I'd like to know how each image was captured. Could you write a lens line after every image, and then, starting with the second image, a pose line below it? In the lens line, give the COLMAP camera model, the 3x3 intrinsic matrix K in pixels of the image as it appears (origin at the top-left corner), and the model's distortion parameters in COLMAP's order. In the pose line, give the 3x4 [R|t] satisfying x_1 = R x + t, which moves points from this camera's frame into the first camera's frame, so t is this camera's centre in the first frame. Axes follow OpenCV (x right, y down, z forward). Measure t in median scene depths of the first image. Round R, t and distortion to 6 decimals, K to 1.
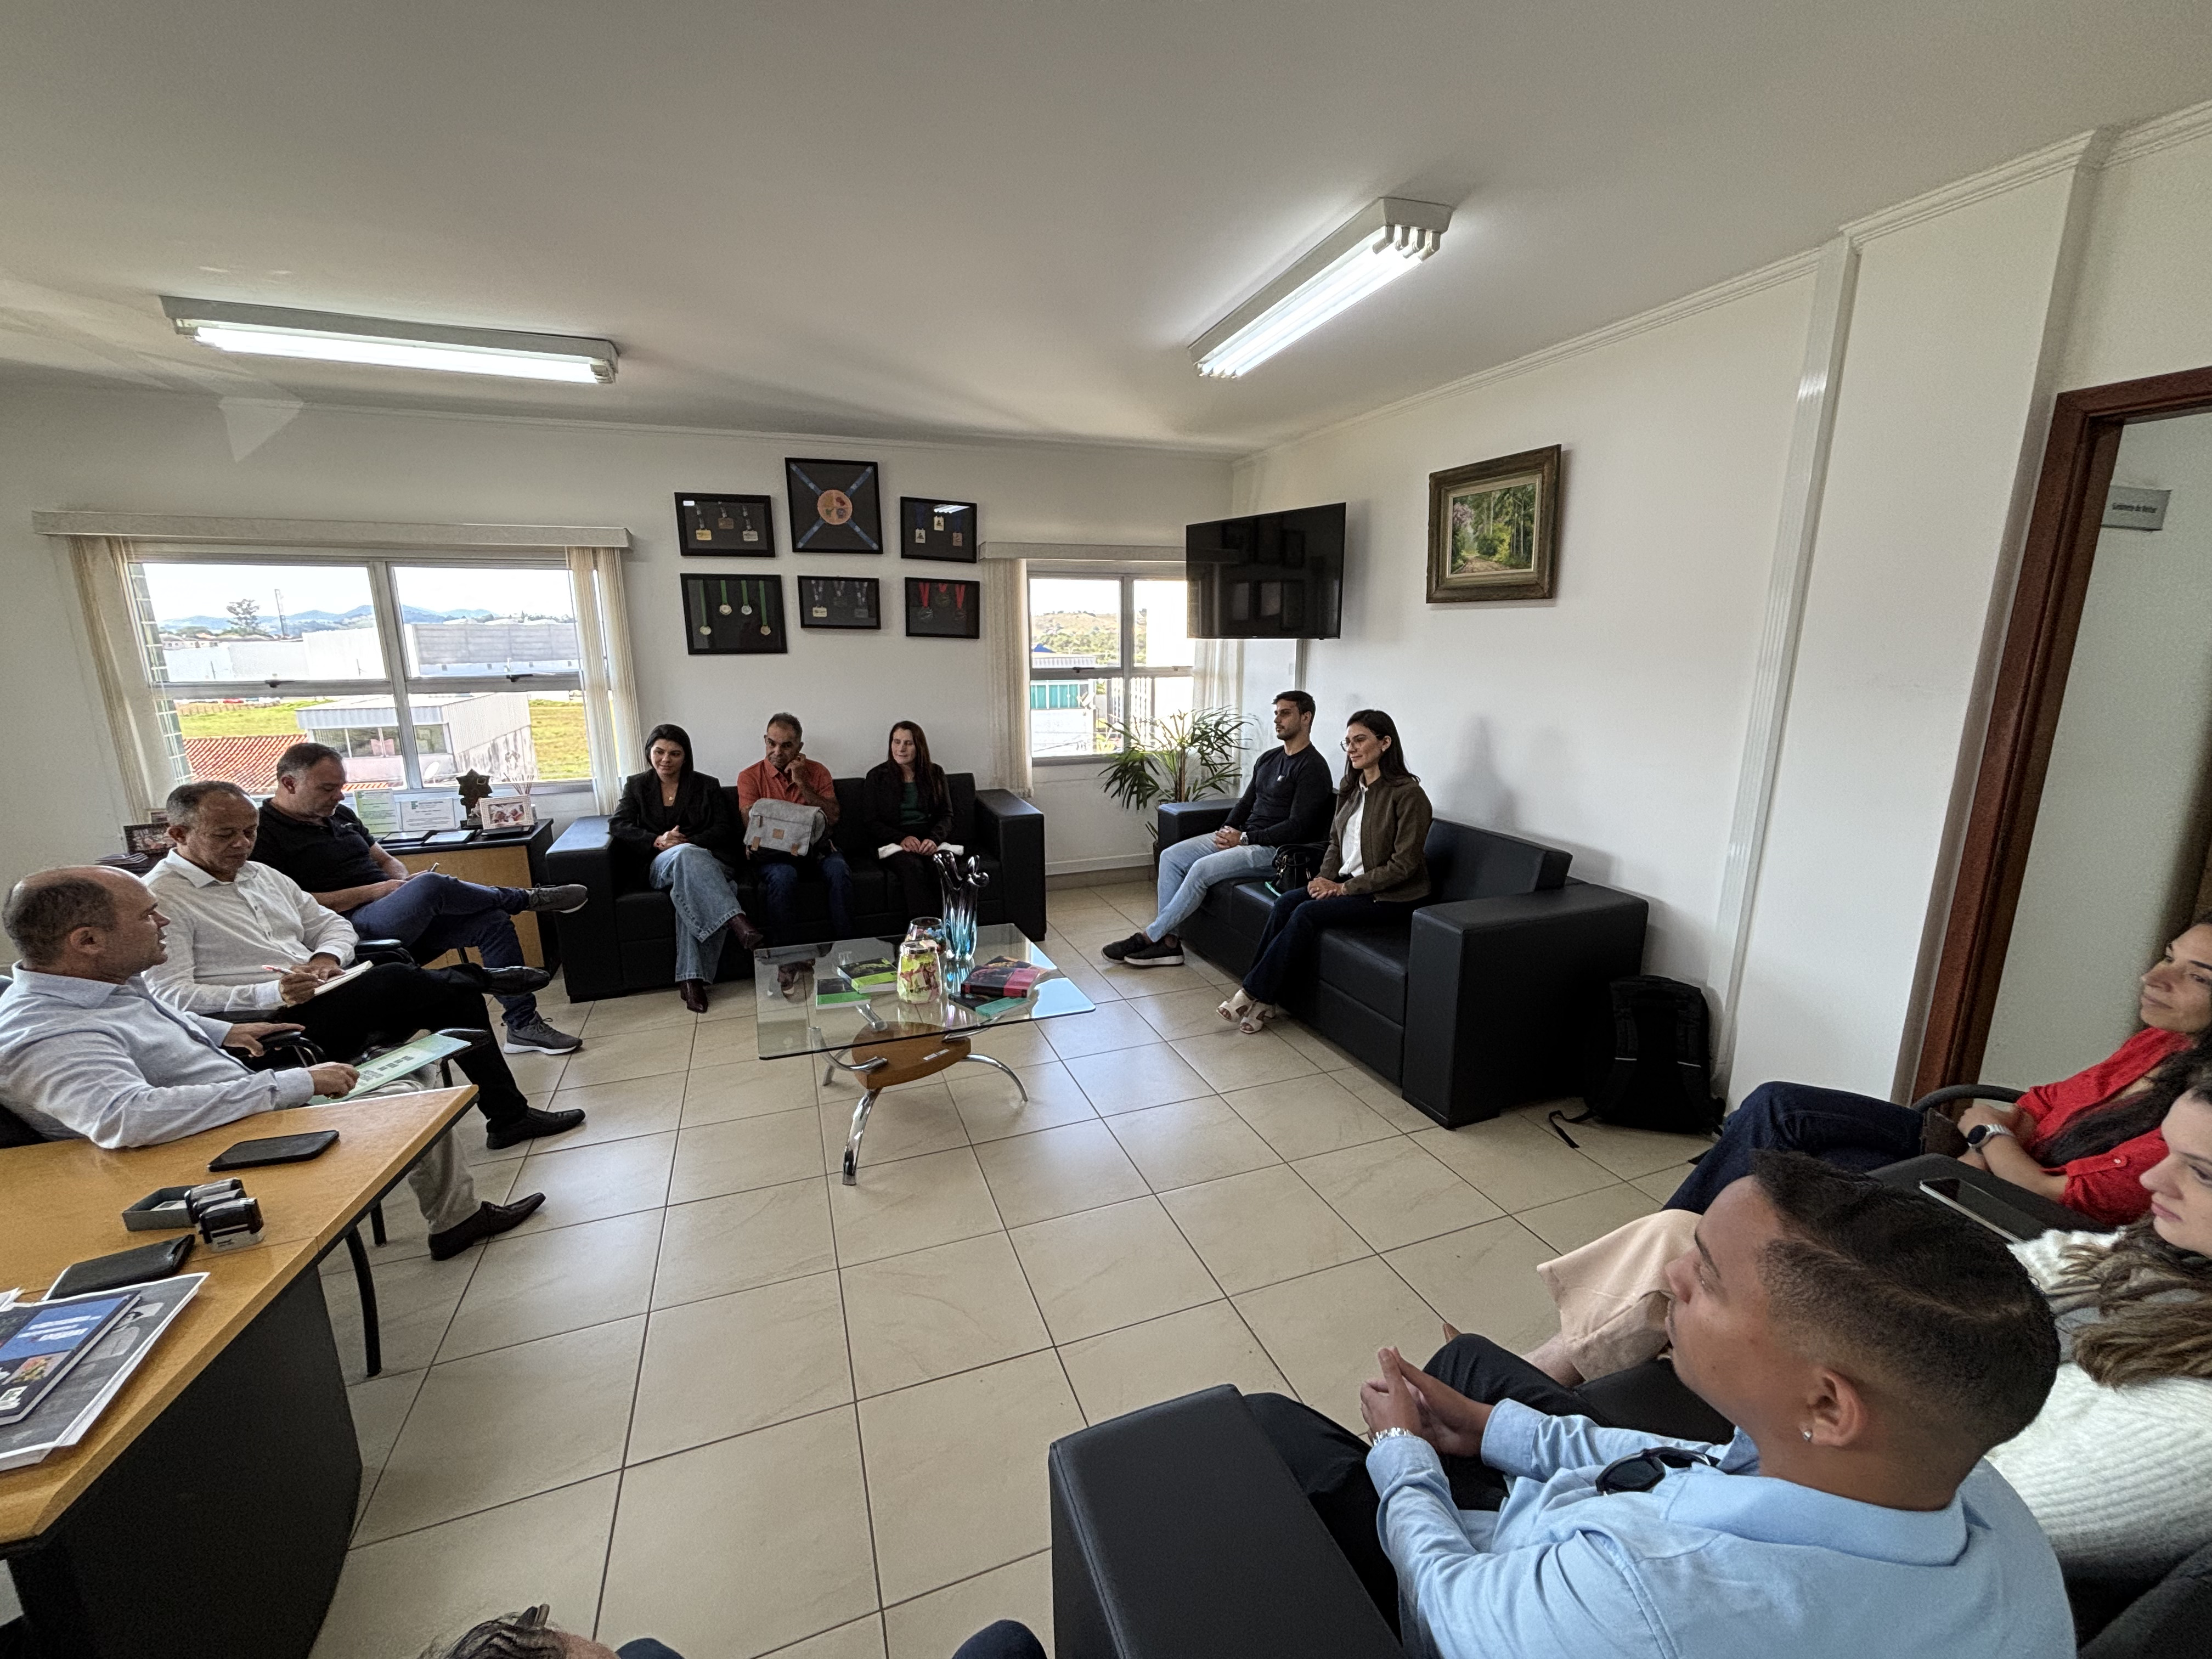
lens RADIAL K [[909.2, 0, 1101.4], [0, 909.2, 823.2], [0, 0, 1]] dist [0.001569, 0.001971]
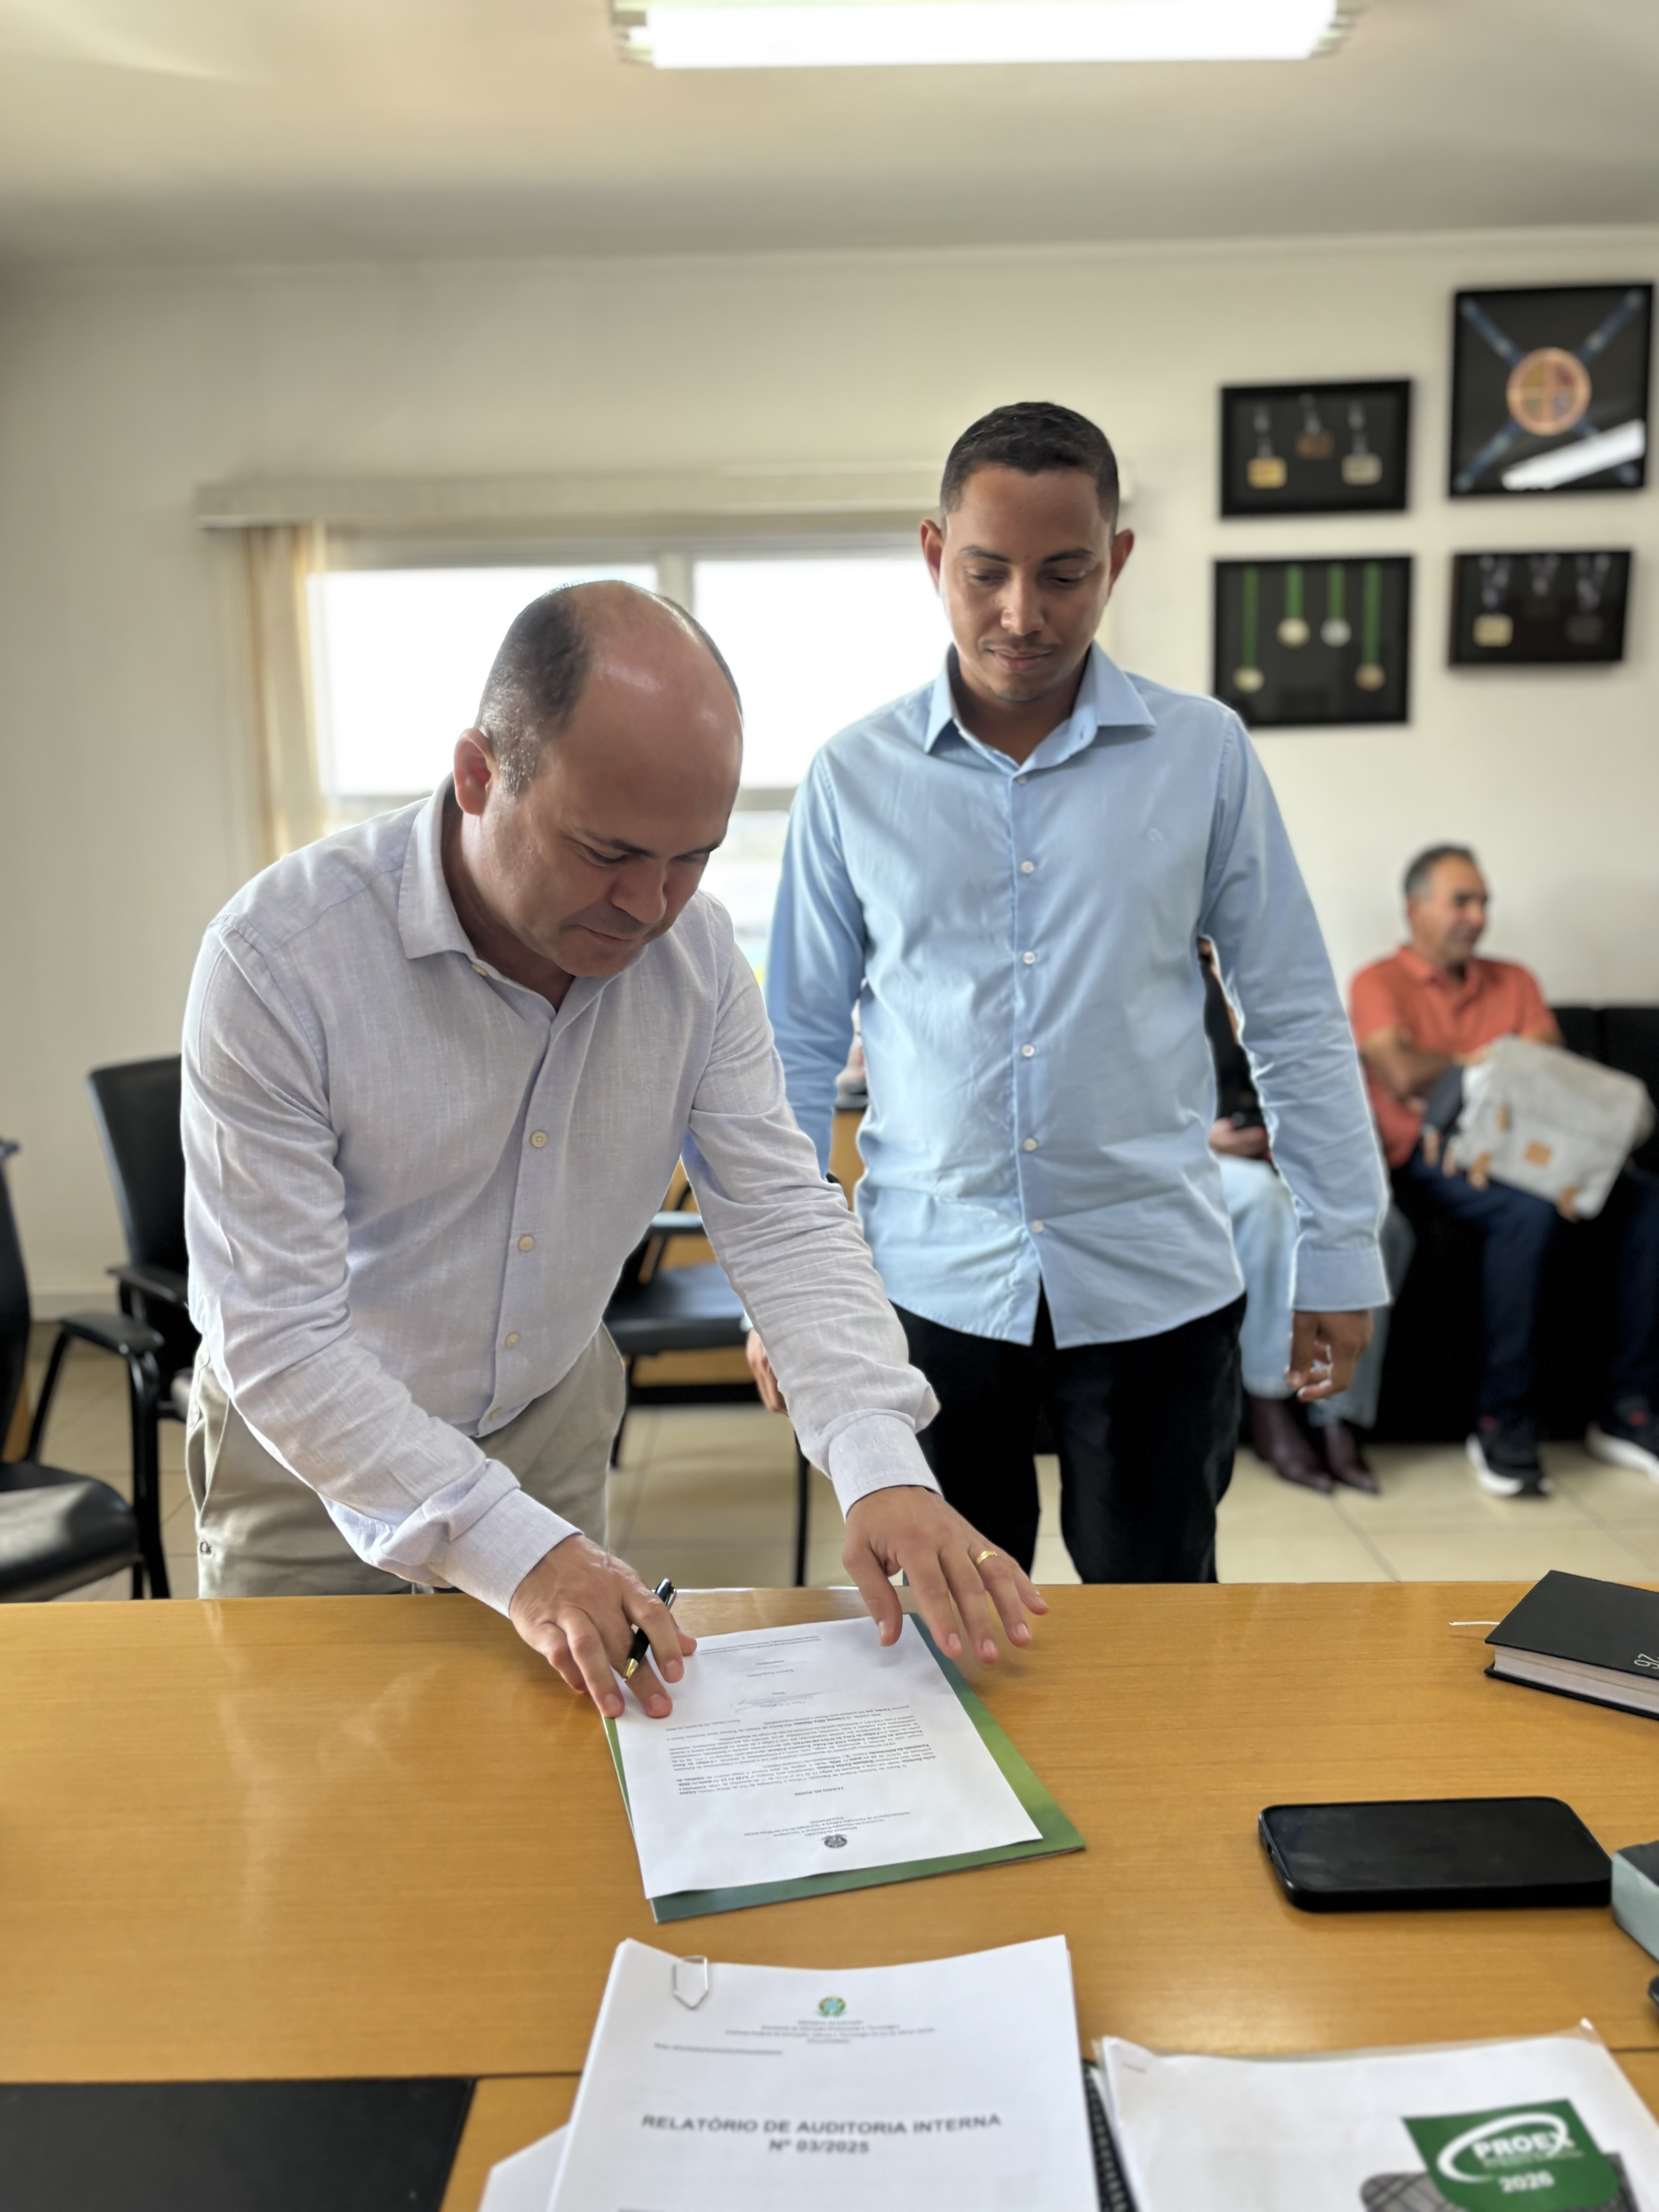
lens RADIAL K [[1787.4, 0, 825.4], [0, 1787.4, 1098.2], [0, 0, 1]] dist [0.020833, 0.003475]
pose [[0.942446, 0.029713, -0.333035, -0.369800], [-0.051513, 0.997055, -0.056819, 0.072327], [0.330365, 0.070704, 0.941201, 0.095301]]
